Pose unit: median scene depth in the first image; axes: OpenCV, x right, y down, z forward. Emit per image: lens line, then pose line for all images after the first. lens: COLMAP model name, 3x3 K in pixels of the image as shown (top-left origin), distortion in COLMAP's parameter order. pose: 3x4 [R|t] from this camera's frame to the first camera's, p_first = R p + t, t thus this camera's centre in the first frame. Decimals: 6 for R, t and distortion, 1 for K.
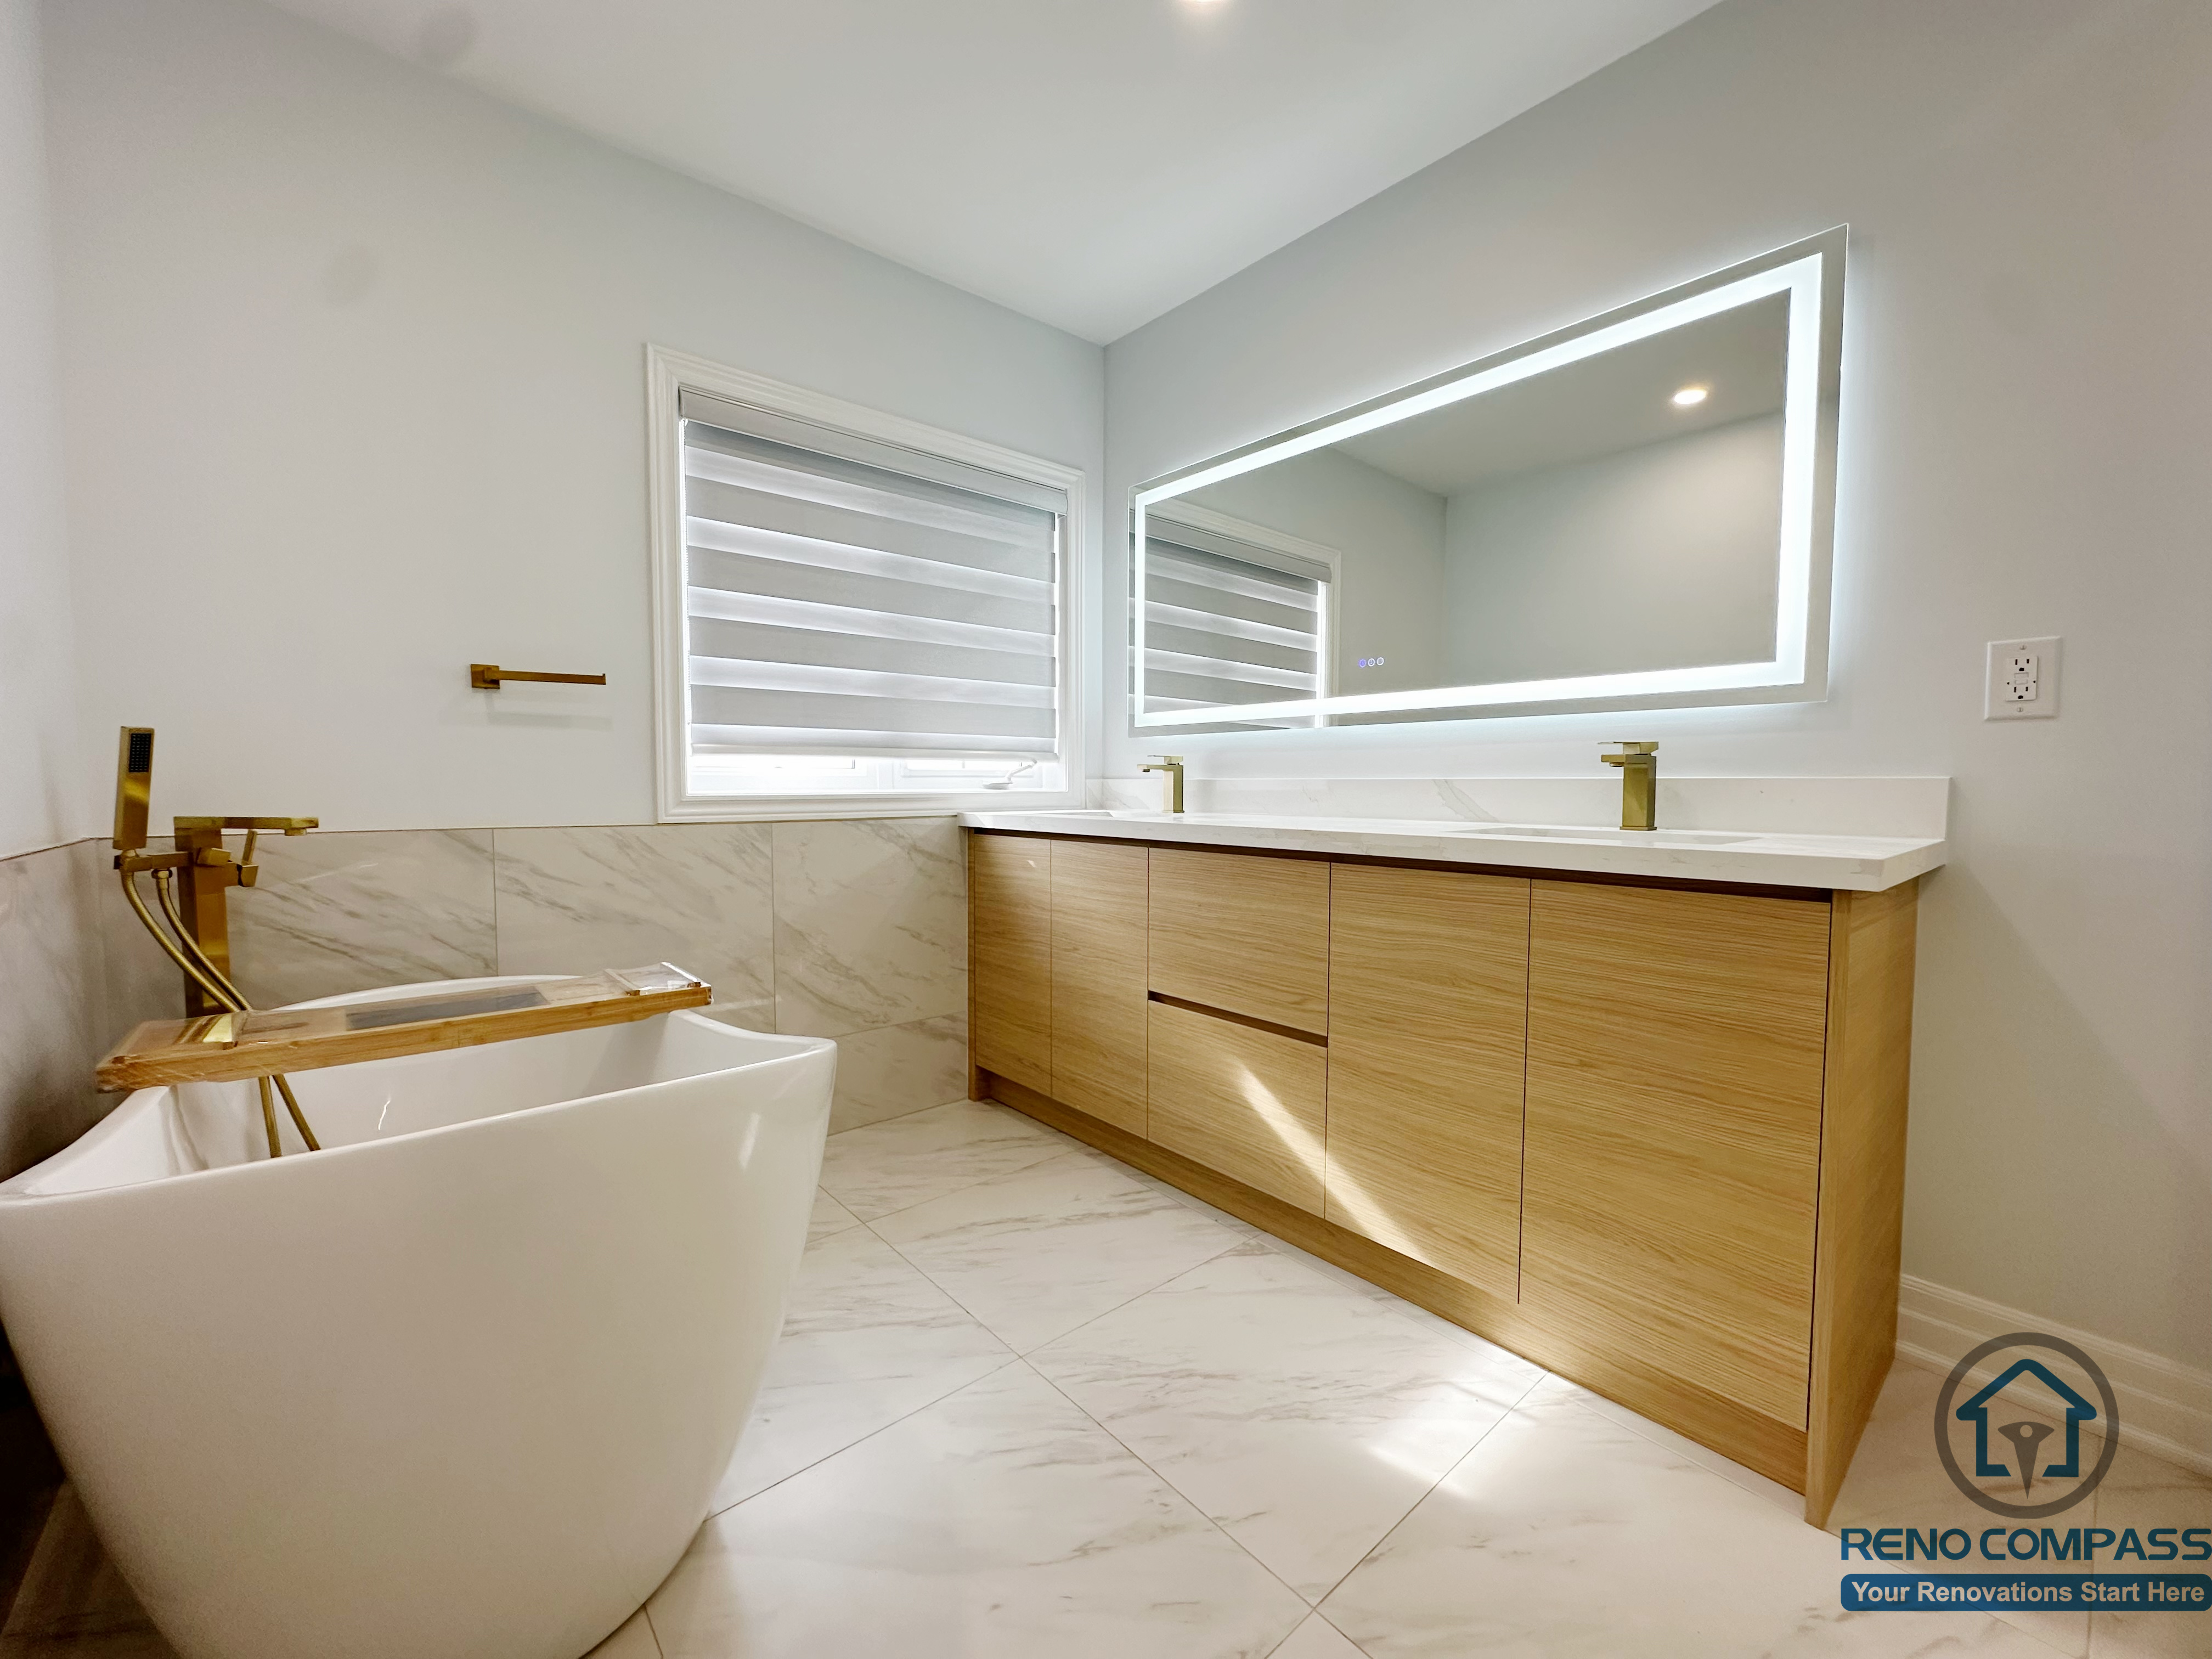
lens RADIAL K [[887.5, 0, 1106.0], [0, 887.5, 829.5], [0, 0, 1]] dist [-0.002598, 0.000017]
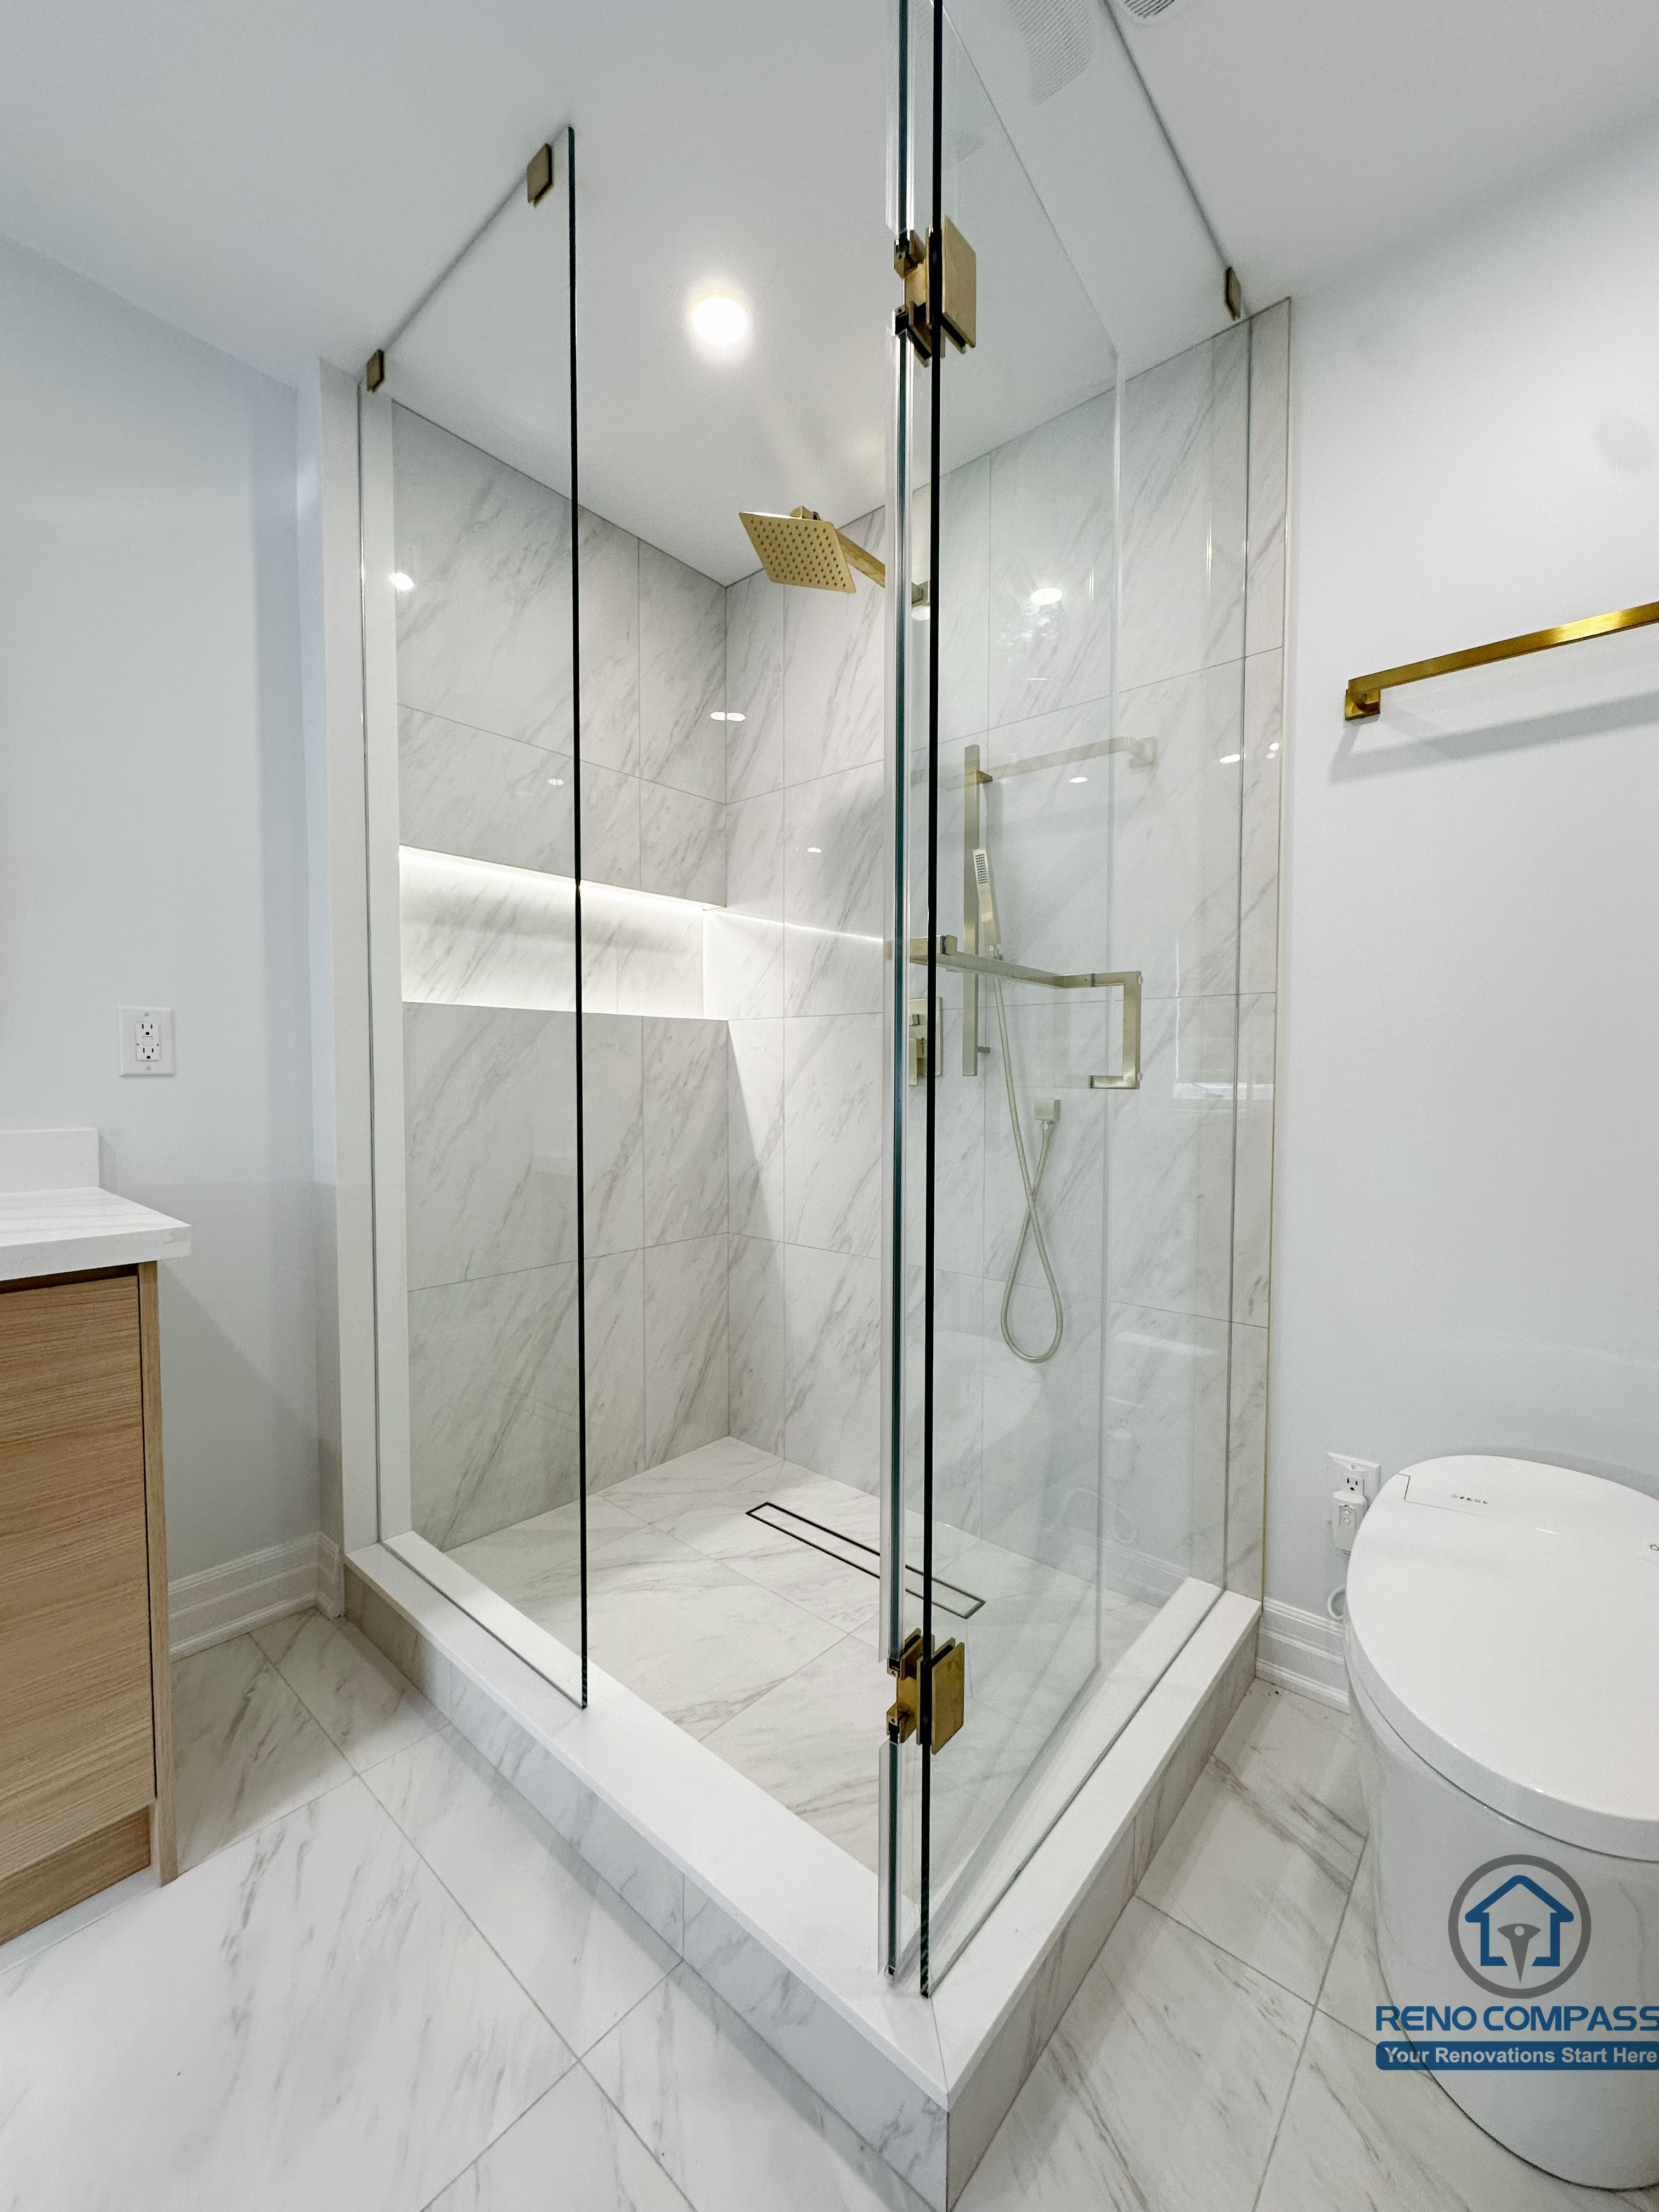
lens RADIAL K [[887.5, 0, 829.5], [0, 887.5, 1106.0], [0, 0, 1]] dist [-0.002598, 0.000017]
pose [[-0.144732, -0.043139, 0.988530, -0.240290], [0.050166, 0.997444, 0.050873, -0.102283], [-0.988198, 0.056954, -0.142198, 0.297517]]
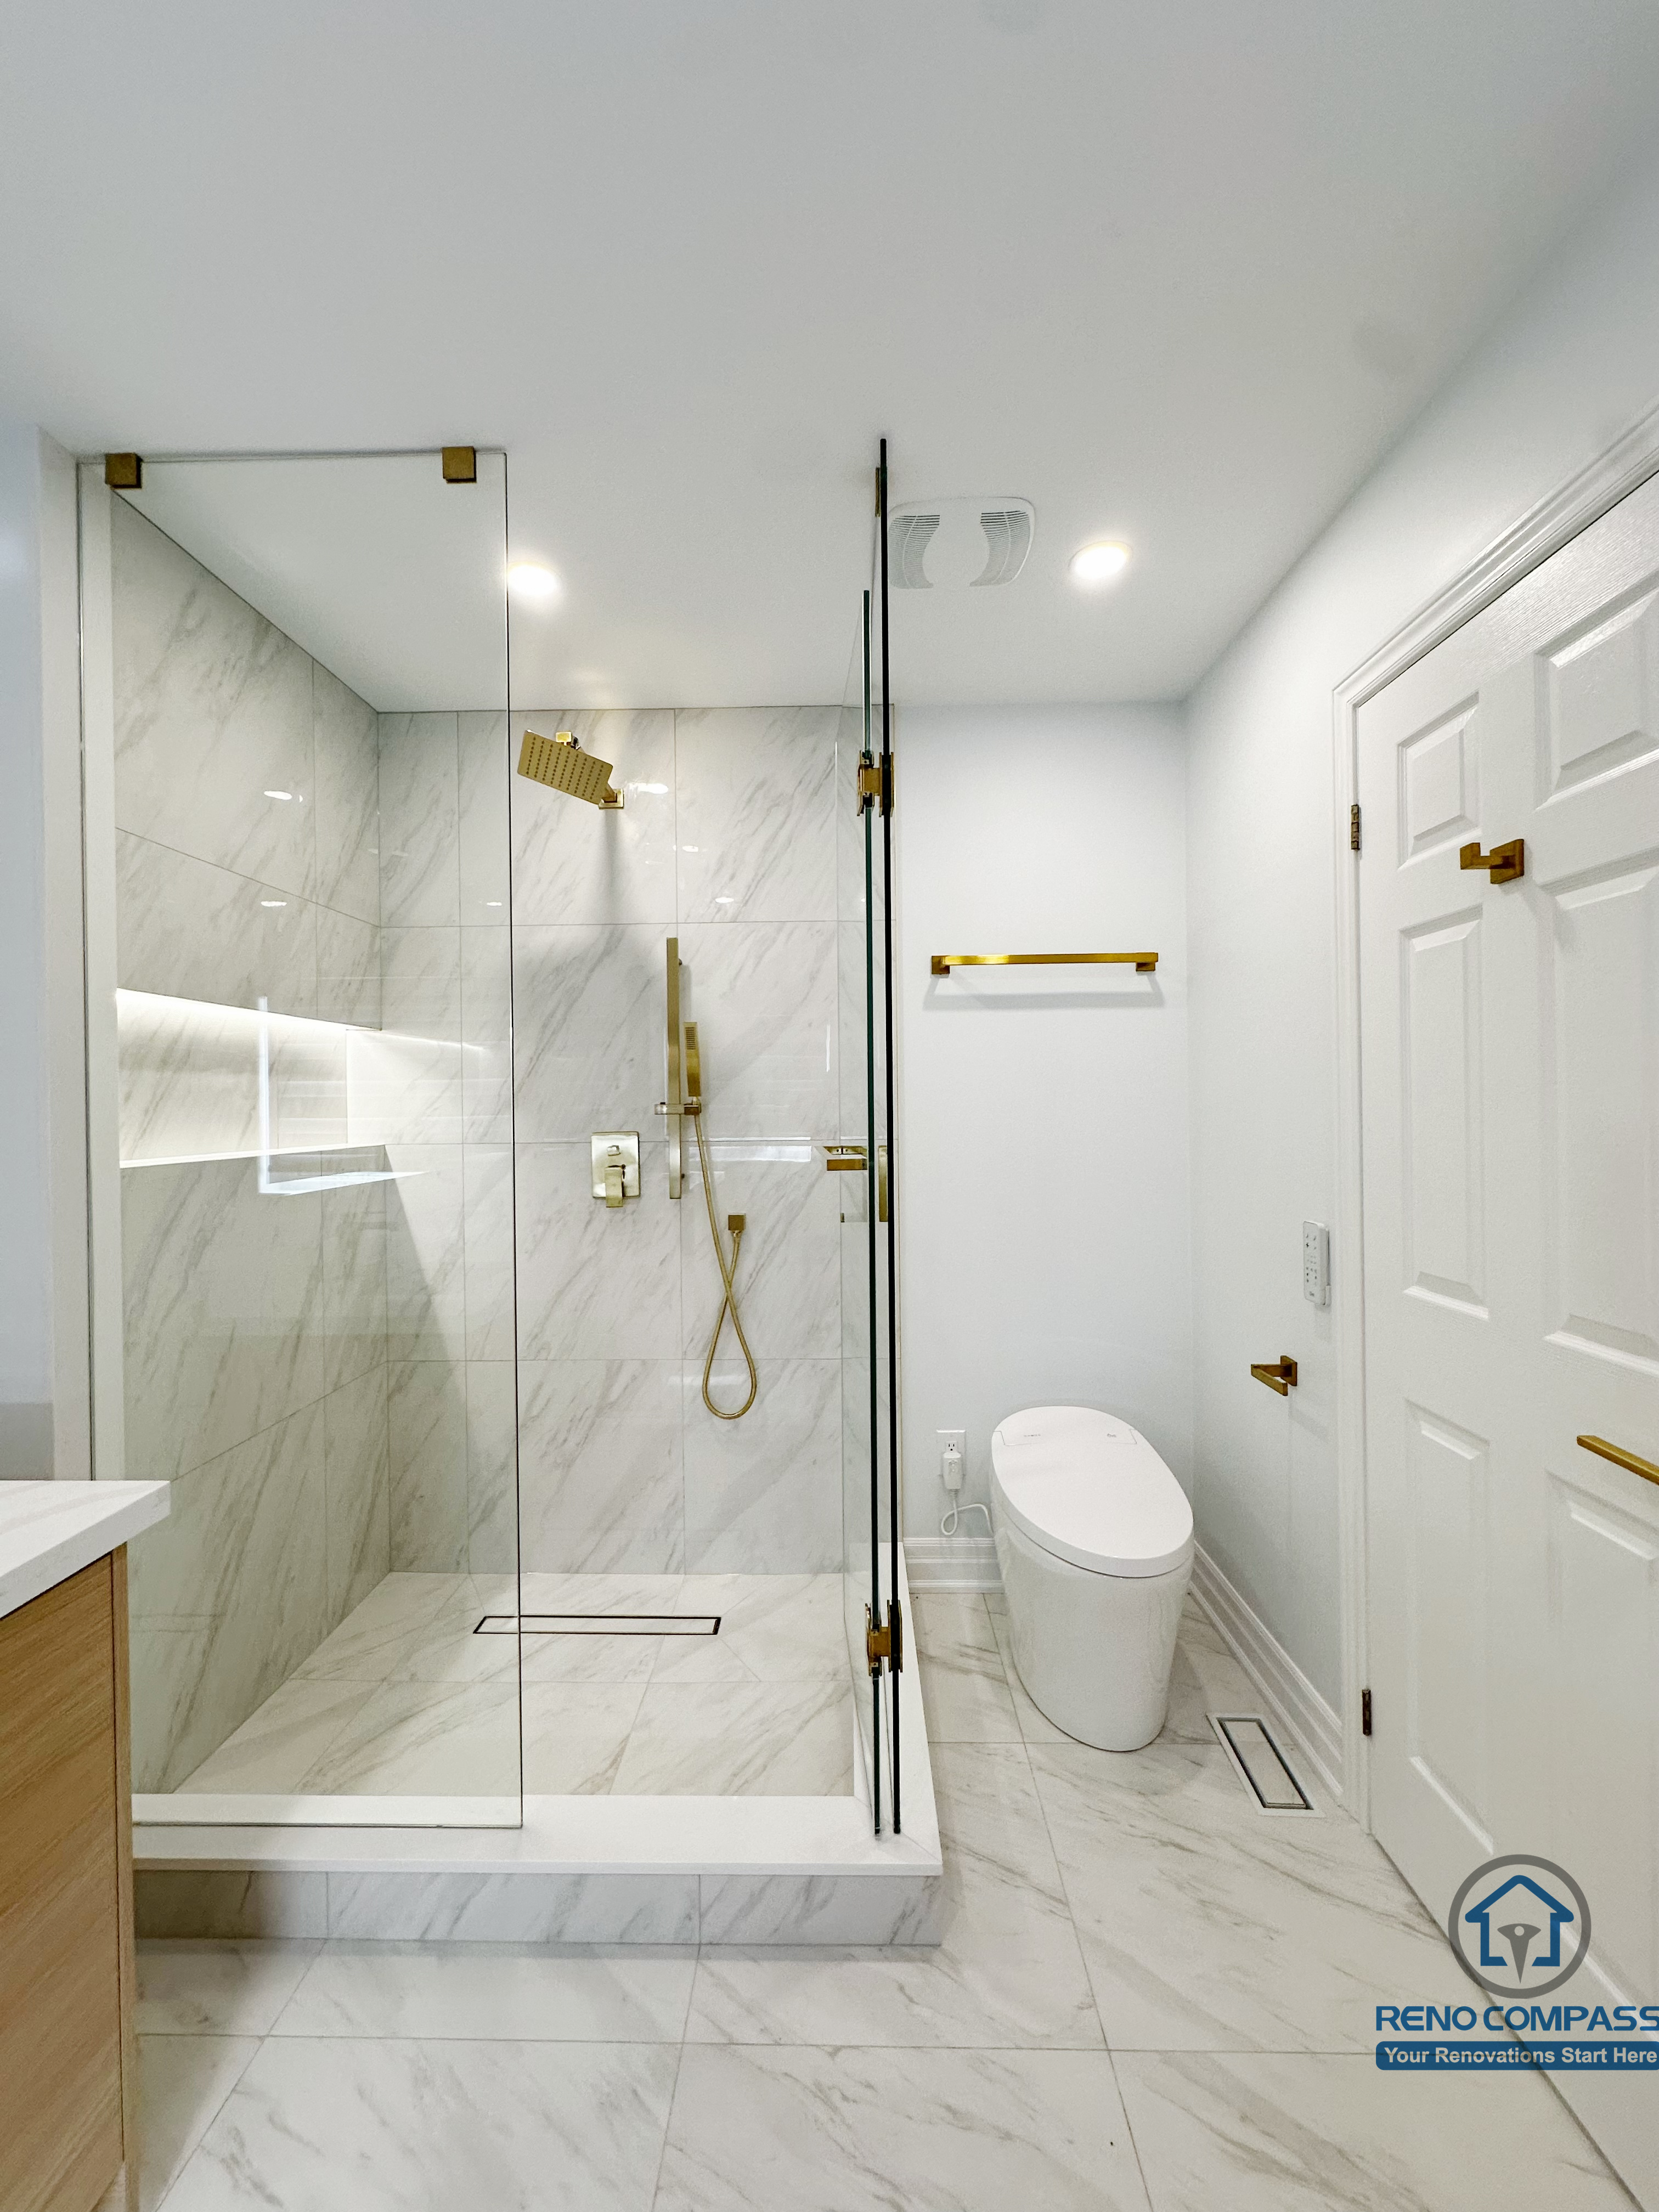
lens RADIAL K [[887.5, 0, 829.5], [0, 887.5, 1106.0], [0, 0, 1]] dist [-0.002598, 0.000017]
pose [[-0.744110, 0.003334, 0.668049, -0.270511], [0.044413, 0.998022, 0.044489, -0.330394], [-0.666579, 0.062775, -0.742786, 1.017764]]
